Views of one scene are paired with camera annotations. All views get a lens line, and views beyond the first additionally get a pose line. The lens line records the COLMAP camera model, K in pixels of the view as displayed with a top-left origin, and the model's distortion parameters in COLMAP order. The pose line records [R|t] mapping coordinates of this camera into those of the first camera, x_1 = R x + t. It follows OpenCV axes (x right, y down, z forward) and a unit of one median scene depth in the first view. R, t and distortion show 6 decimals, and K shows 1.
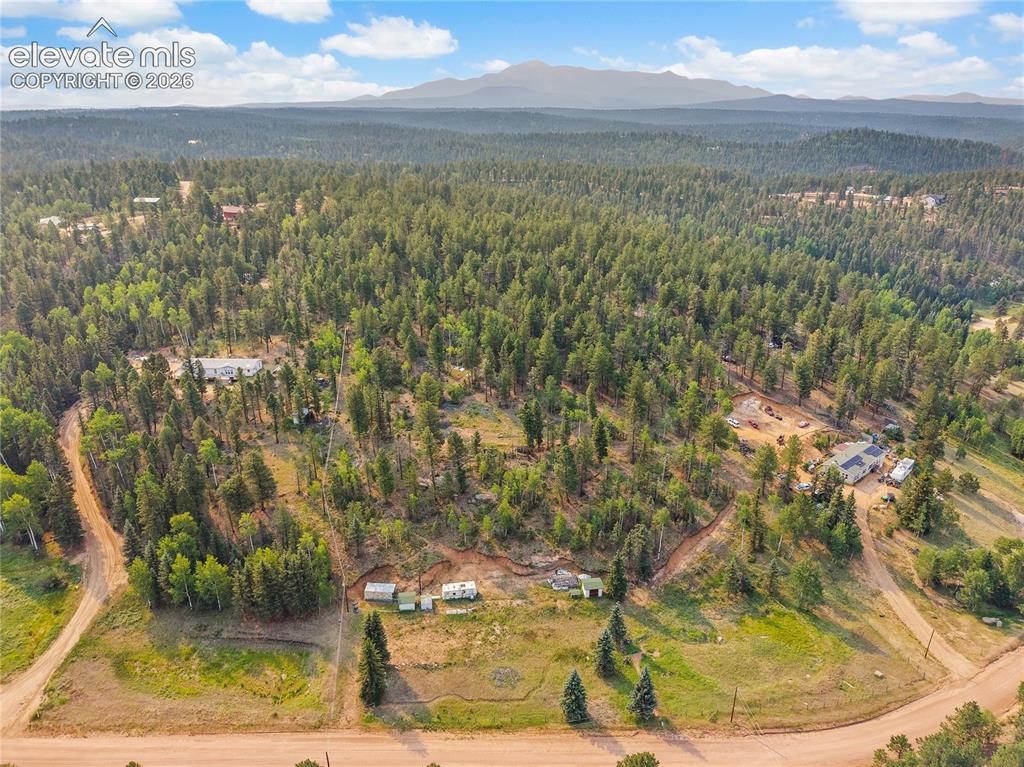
lens RADIAL K [[691.1, 0, 512.0], [0, 691.1, 383.5], [0, 0, 1]] dist [0.007195, -0.004289]
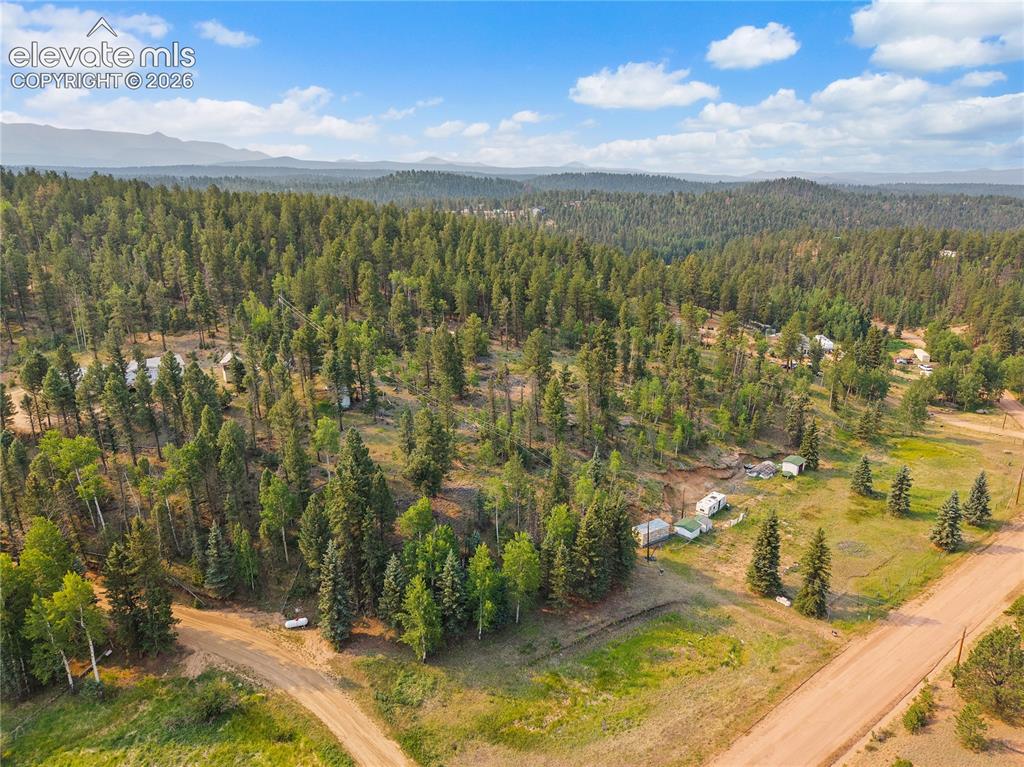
lens RADIAL K [[704.0, 0, 512.0], [0, 704.0, 383.5], [0, 0, 1]] dist [0.012528, 0.000251]
pose [[0.797376, -0.180153, 0.575965, -0.744384], [0.228619, 0.973442, -0.012026, 0.109108], [-0.558502, 0.141266, 0.817386, 0.407733]]
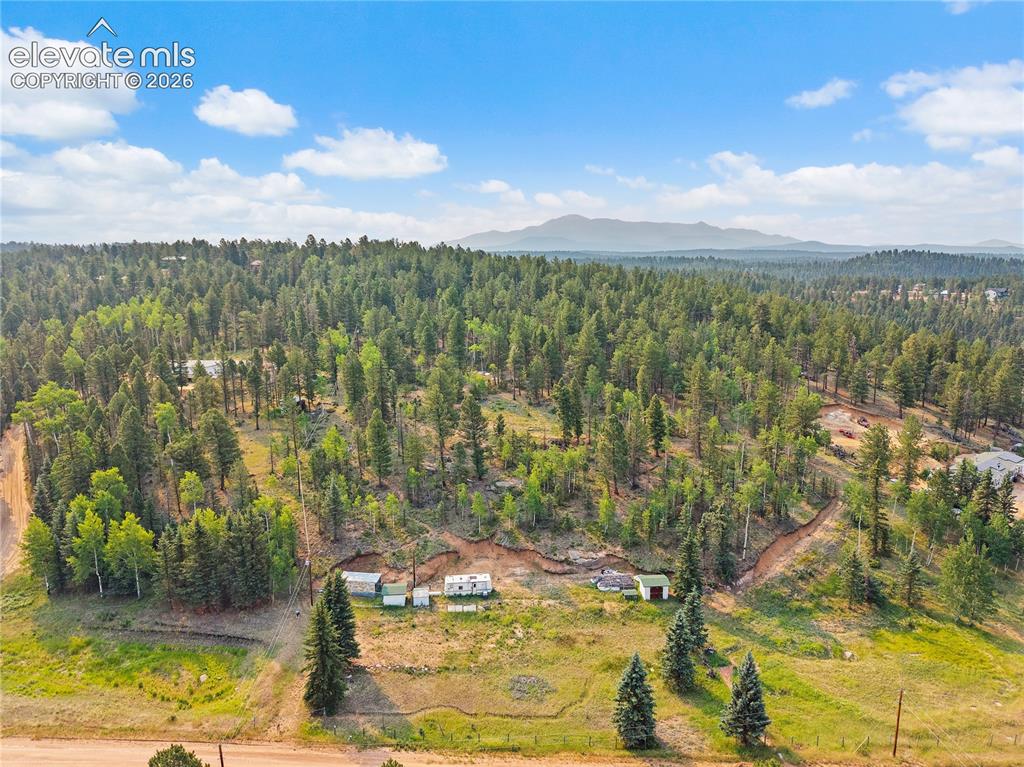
lens RADIAL K [[691.1, 0, 512.0], [0, 691.1, 383.5], [0, 0, 1]] dist [0.007195, -0.004289]
pose [[0.998359, 0.004103, -0.057119, 0.010018], [-0.015191, 0.980673, -0.195064, 0.233454], [0.055215, 0.195611, 0.979126, 0.254970]]
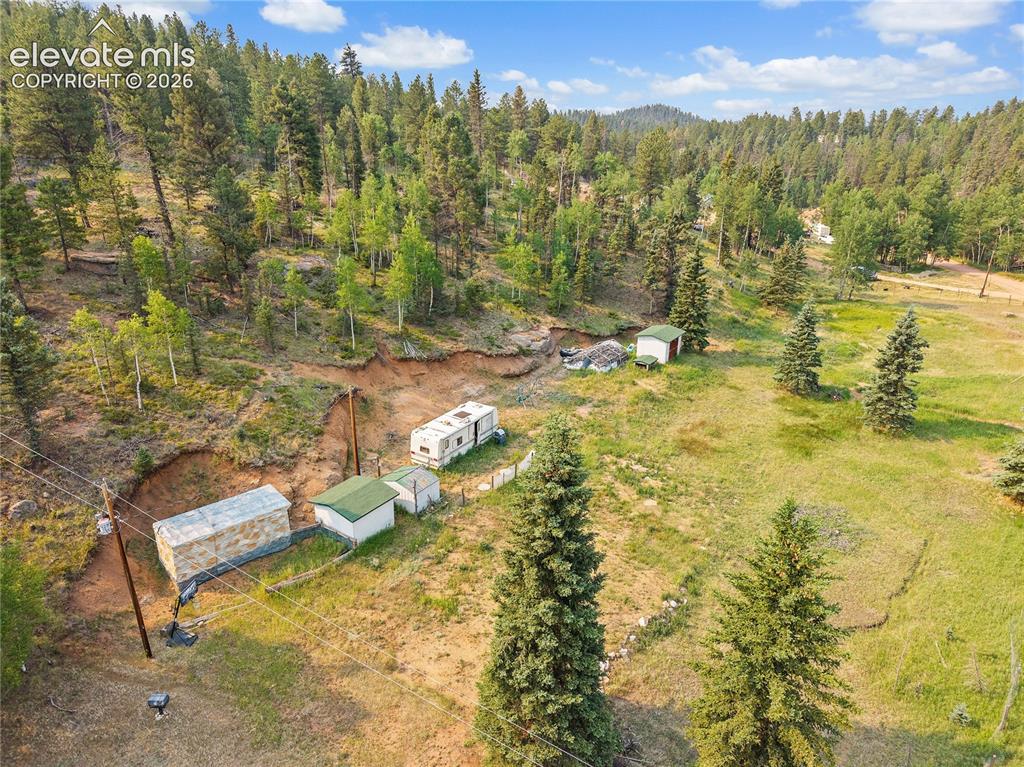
lens RADIAL K [[681.8, 0, 512.0], [0, 681.8, 383.5], [0, 0, 1]] dist [0.045764, -0.001876]
pose [[0.685087, -0.260140, 0.680428, -0.271640], [0.267208, 0.958695, 0.097489, 0.252398], [-0.677684, 0.115027, 0.726301, 0.745640]]
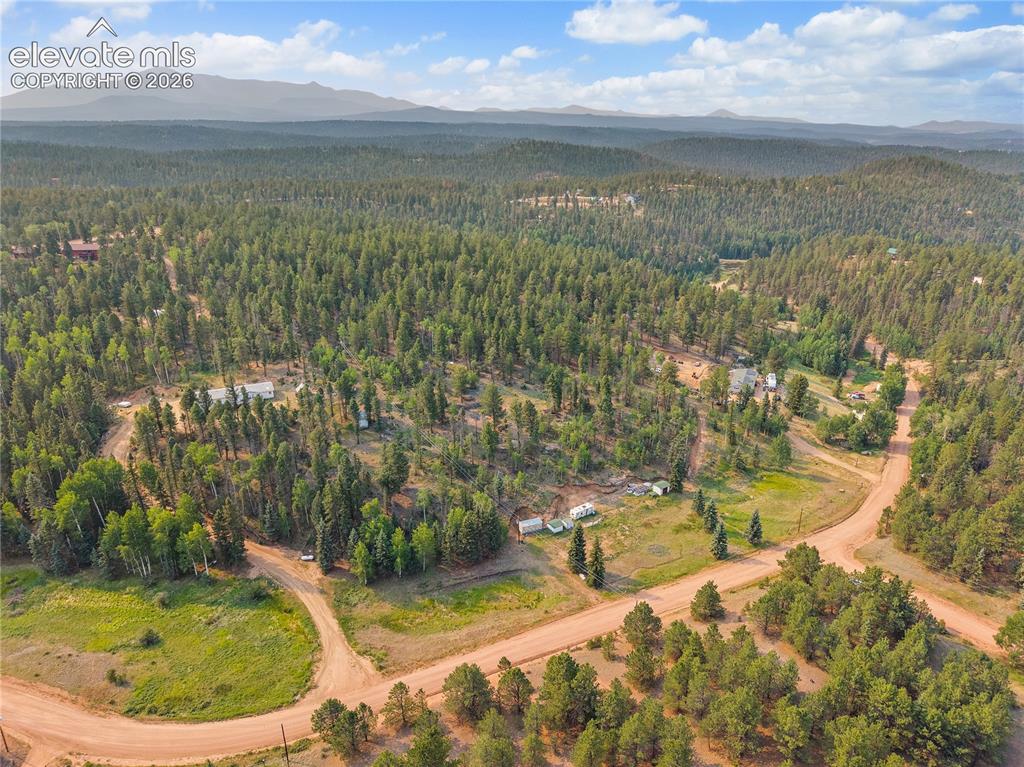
lens RADIAL K [[696.2, 0, 512.0], [0, 696.2, 383.5], [0, 0, 1]] dist [0.068885, -0.124653]
pose [[0.895937, -0.159306, 0.414631, -0.707561], [0.166491, 0.985859, 0.019024, 0.012631], [-0.411799, 0.051988, 0.909791, -0.165101]]
